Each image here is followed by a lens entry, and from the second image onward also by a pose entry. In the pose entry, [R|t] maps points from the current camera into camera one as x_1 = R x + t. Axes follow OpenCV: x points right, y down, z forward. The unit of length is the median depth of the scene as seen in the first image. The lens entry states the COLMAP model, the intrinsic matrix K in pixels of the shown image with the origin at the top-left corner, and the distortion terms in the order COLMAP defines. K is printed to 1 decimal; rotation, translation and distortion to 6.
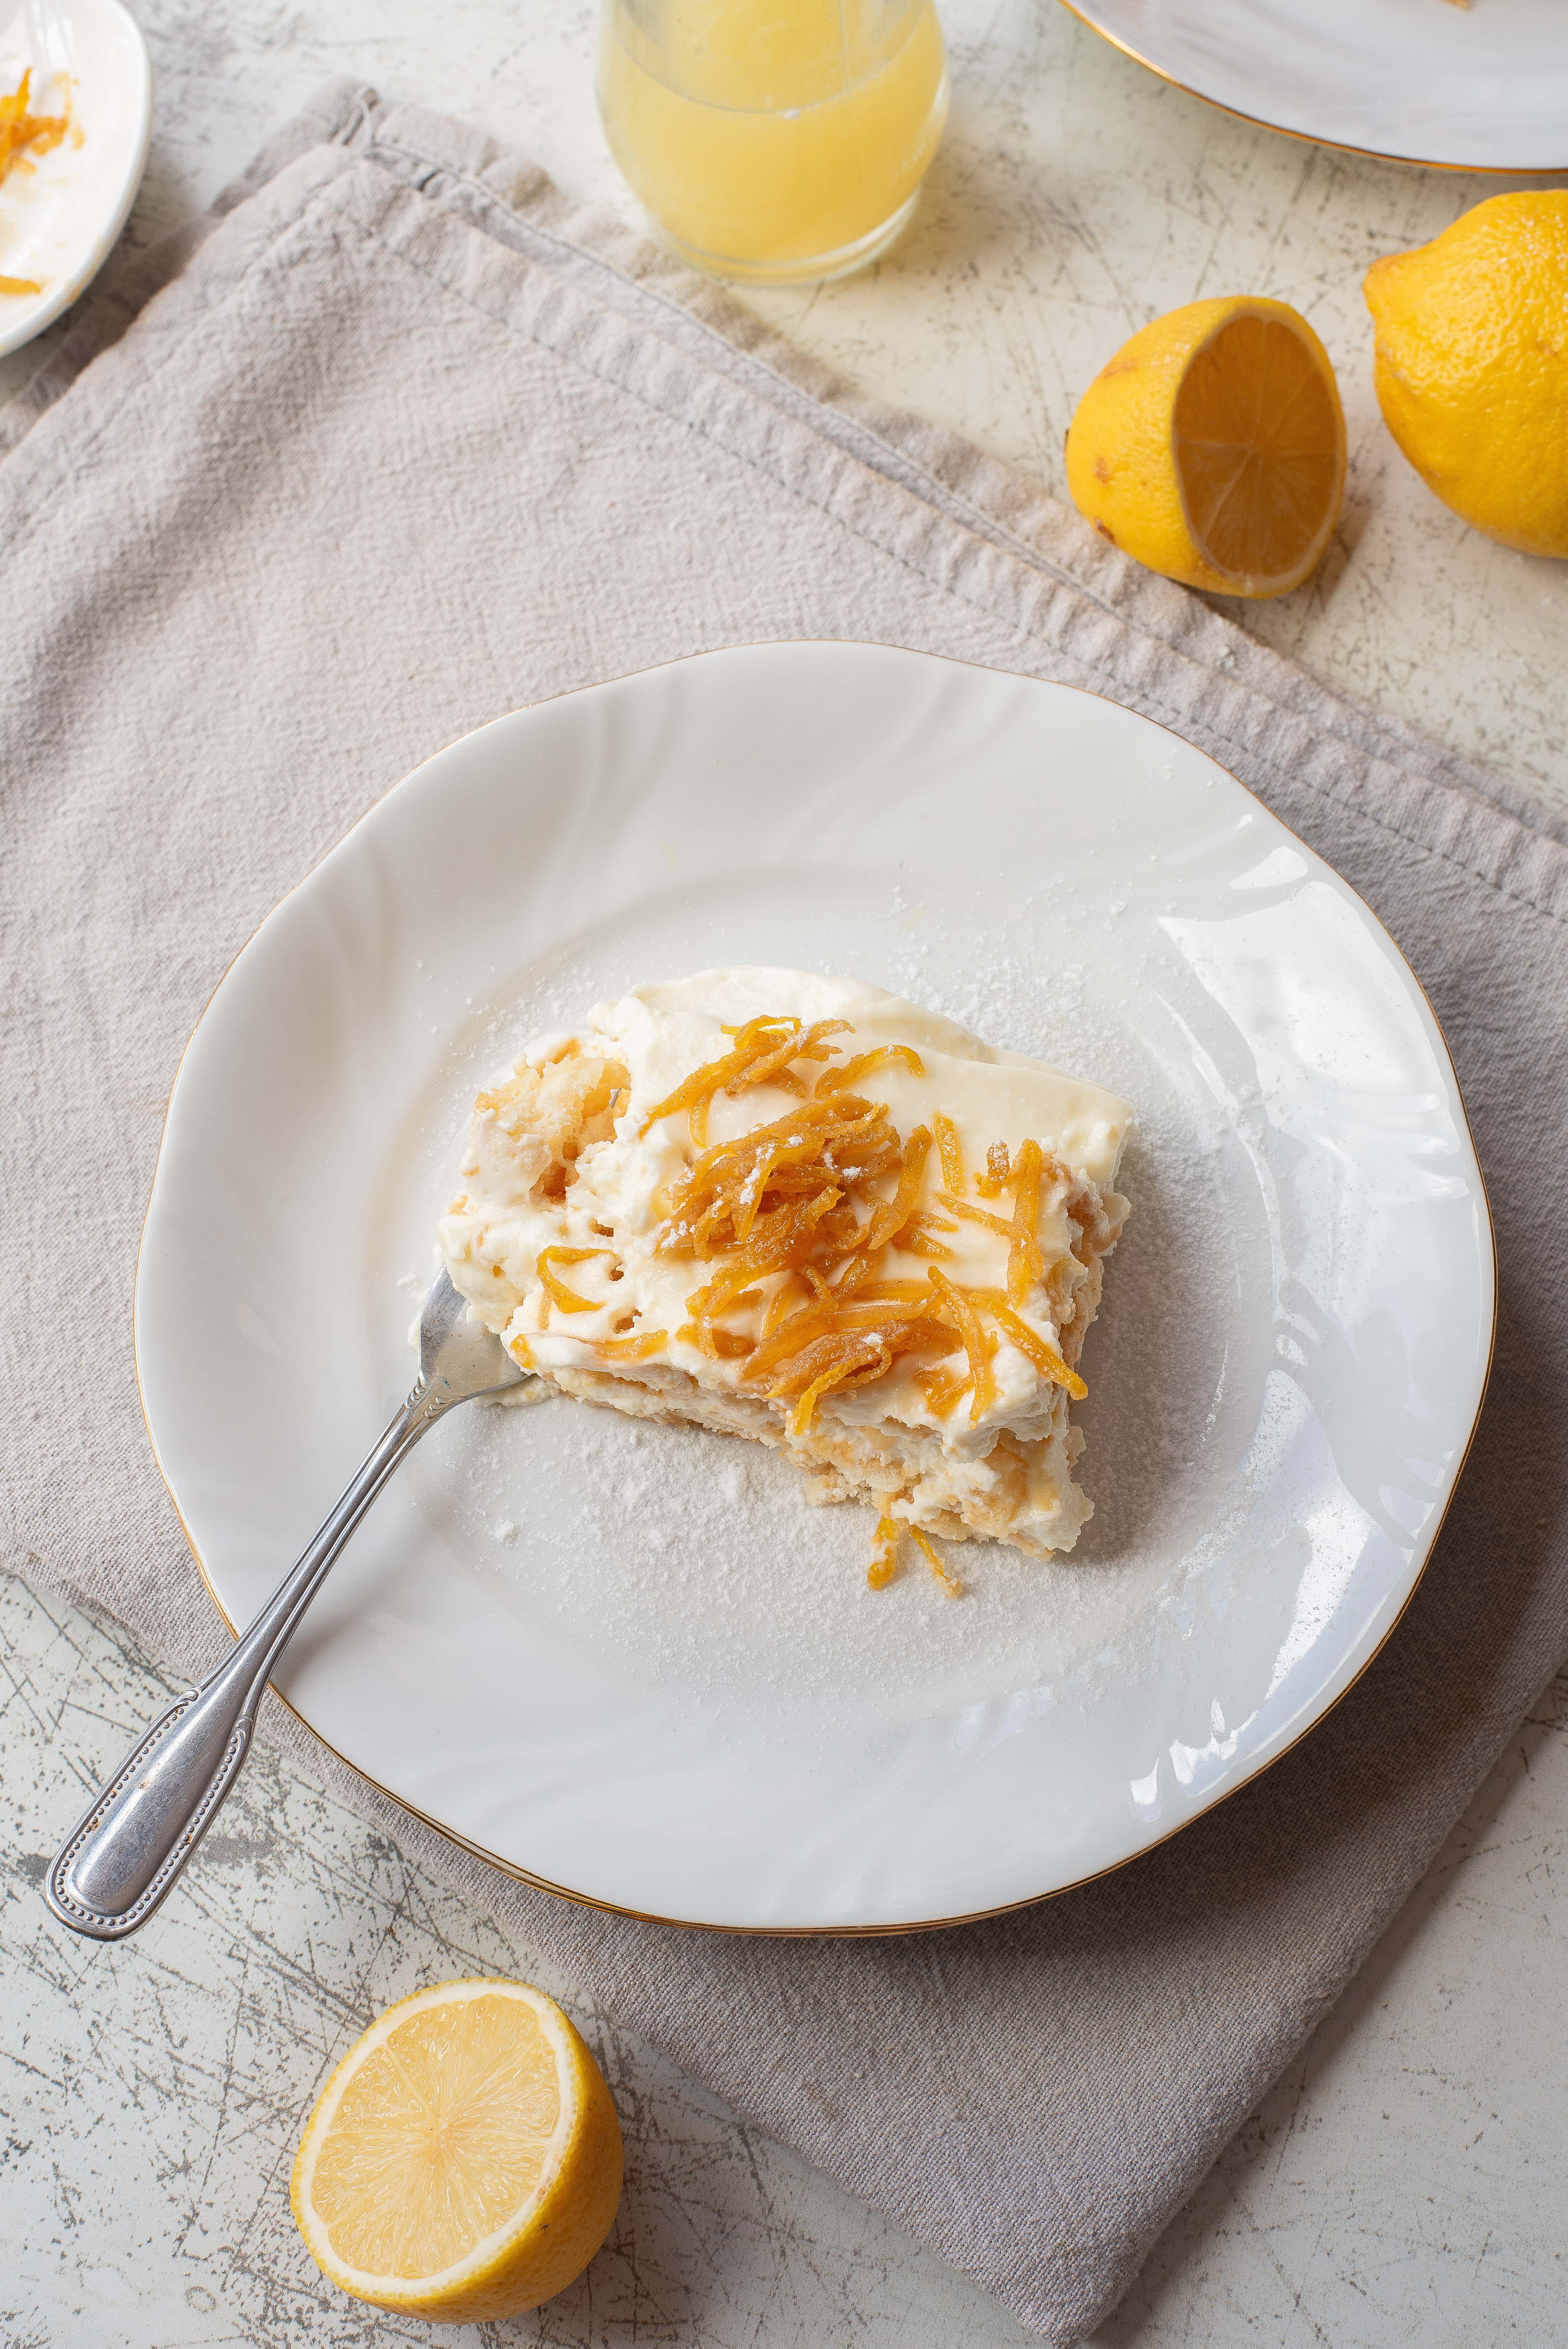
lens RADIAL K [[3616.7, 0, 784.0], [0, 3616.7, 1174.5], [0, 0, 1]] dist [-0.196239, 0.218608]
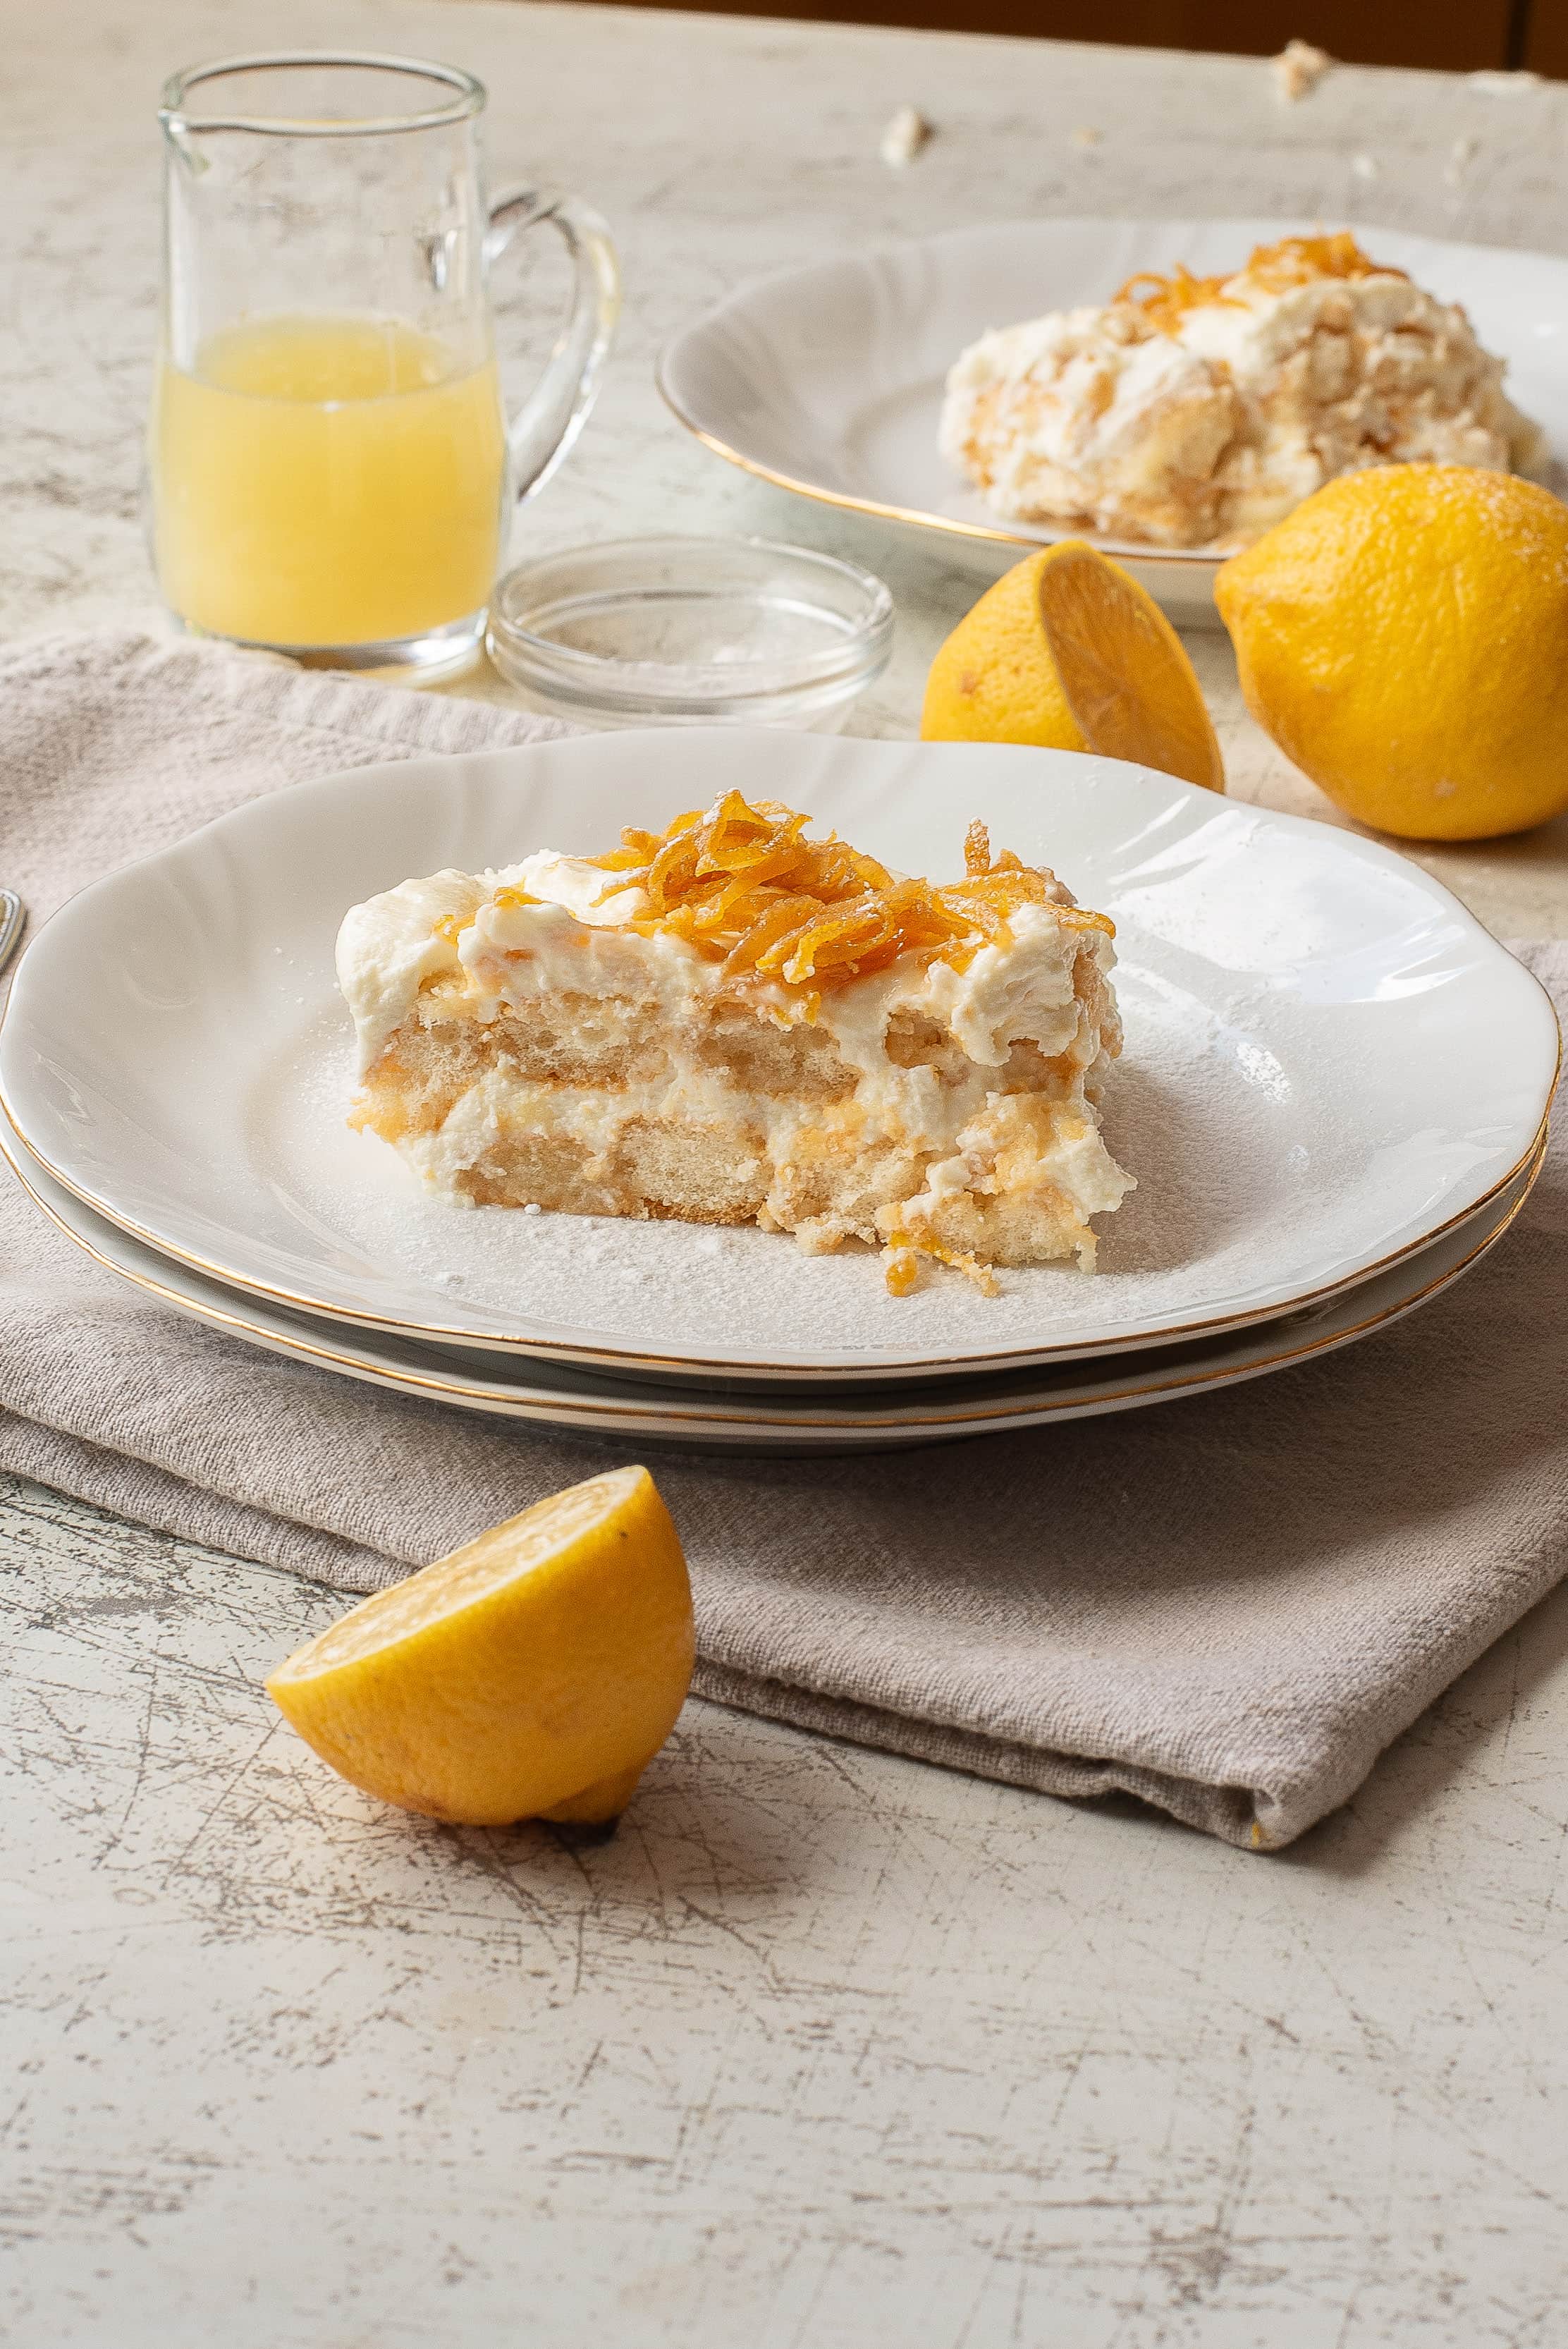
lens RADIAL K [[6324.4, 0, 788.5], [0, 6324.4, 1171.6], [0, 0, 1]] dist [-0.236981, -1.624103]
pose [[0.989128, -0.012423, 0.146530, -0.210703], [0.112198, 0.707886, -0.697359, 1.095993], [-0.095063, 0.706218, 0.701584, -0.045272]]
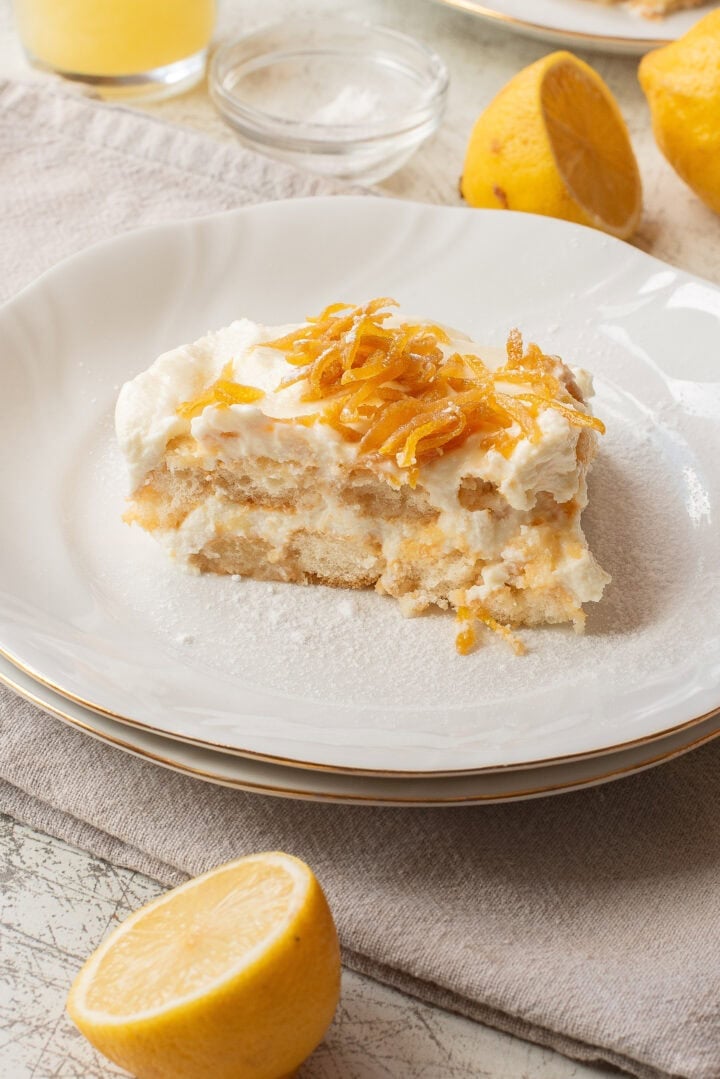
lens RADIAL K [[2777.9, 0, 360.0], [0, 2777.9, 539.5], [0, 0, 1]] dist [-0.171097, -0.272385]
pose [[0.987909, -0.028015, 0.152483, -0.167124], [0.105235, 0.843427, -0.526837, 0.612141], [-0.113849, 0.536513, 0.836177, 0.111136]]
